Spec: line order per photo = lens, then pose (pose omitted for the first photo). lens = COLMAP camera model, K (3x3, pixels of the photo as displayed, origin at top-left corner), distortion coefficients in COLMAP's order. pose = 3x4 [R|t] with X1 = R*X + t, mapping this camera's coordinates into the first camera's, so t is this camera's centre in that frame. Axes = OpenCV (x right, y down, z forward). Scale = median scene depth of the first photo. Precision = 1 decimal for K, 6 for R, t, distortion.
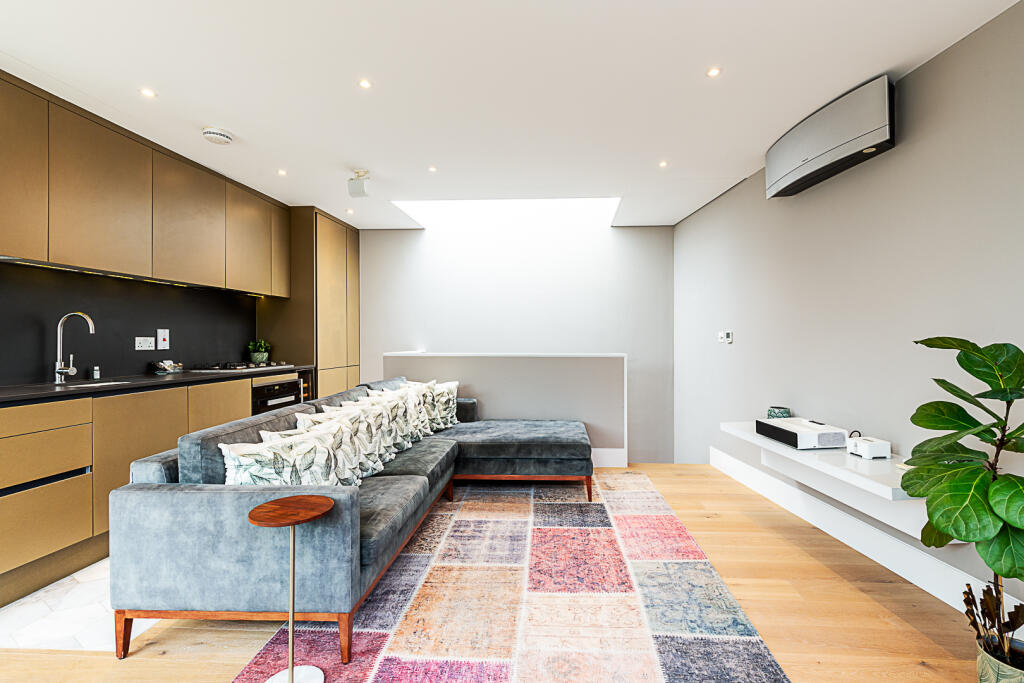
lens RADIAL K [[479.6, 0, 547.9], [0, 479.6, 338.0], [0, 0, 1]] dist [0.004381, 0.000576]
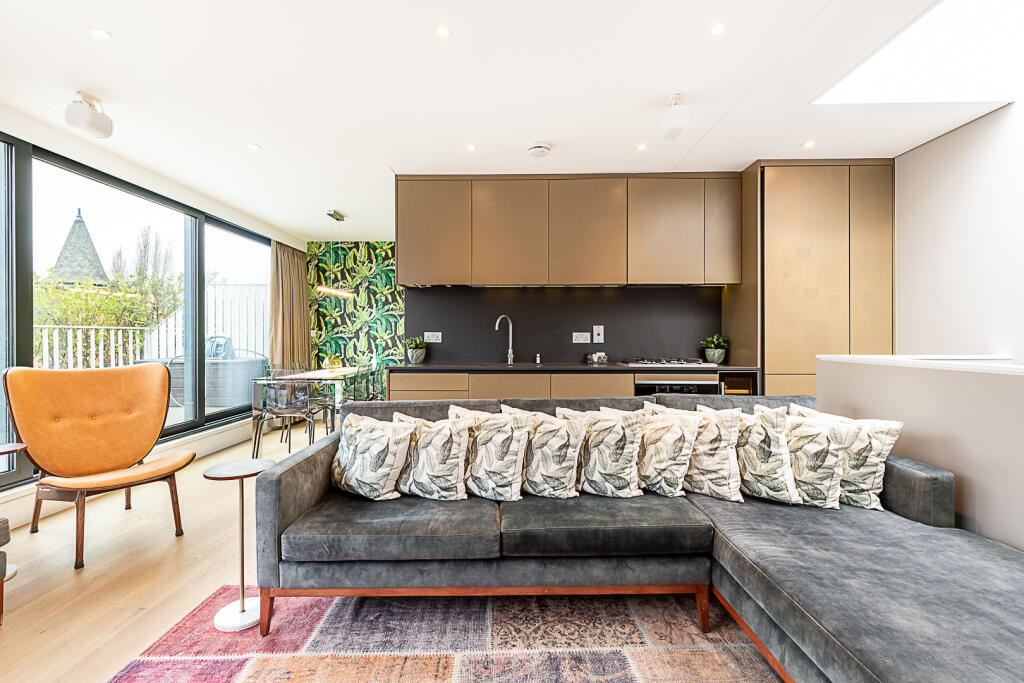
lens RADIAL K [[466.3, 0, 513.2], [0, 466.3, 338.5], [0, 0, 1]] dist [0.002227, 0.000282]
pose [[0.022645, 0.001872, -0.999742, 0.371637], [0.003577, 0.999992, 0.001954, 0.012197], [0.999737, -0.003620, 0.022638, 0.911590]]
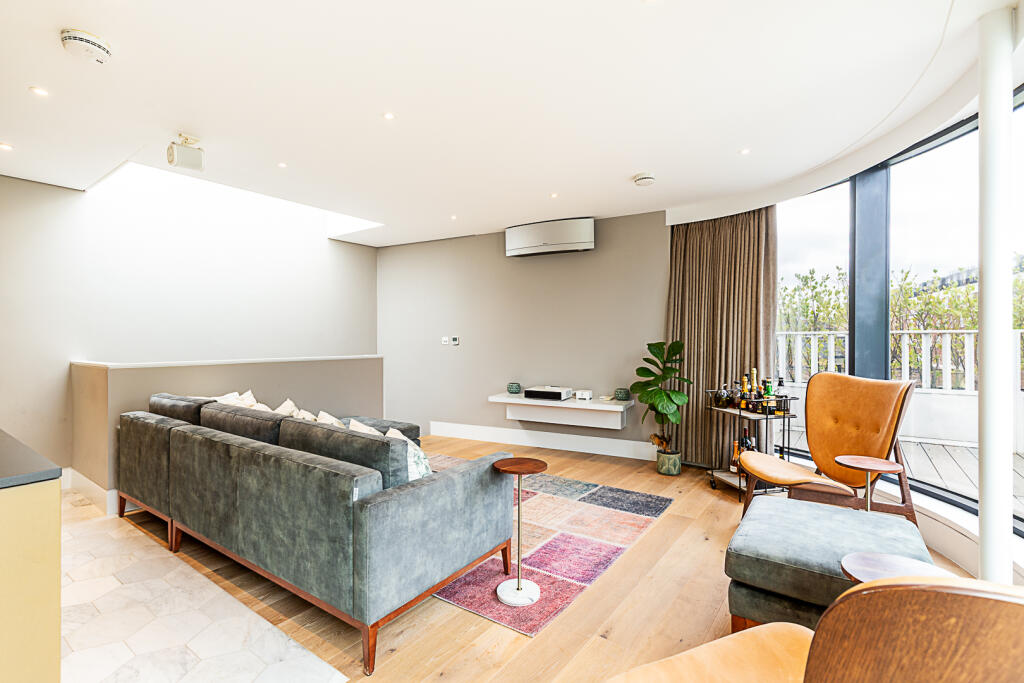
lens RADIAL K [[466.3, 0, 513.2], [0, 466.3, 338.5], [0, 0, 1]] dist [0.002227, 0.000282]
pose [[0.532485, -0.000965, 0.846439, -0.903646], [0.000817, 0.999999, 0.000626, -0.011874], [-0.846439, 0.000358, 0.532486, 0.145018]]
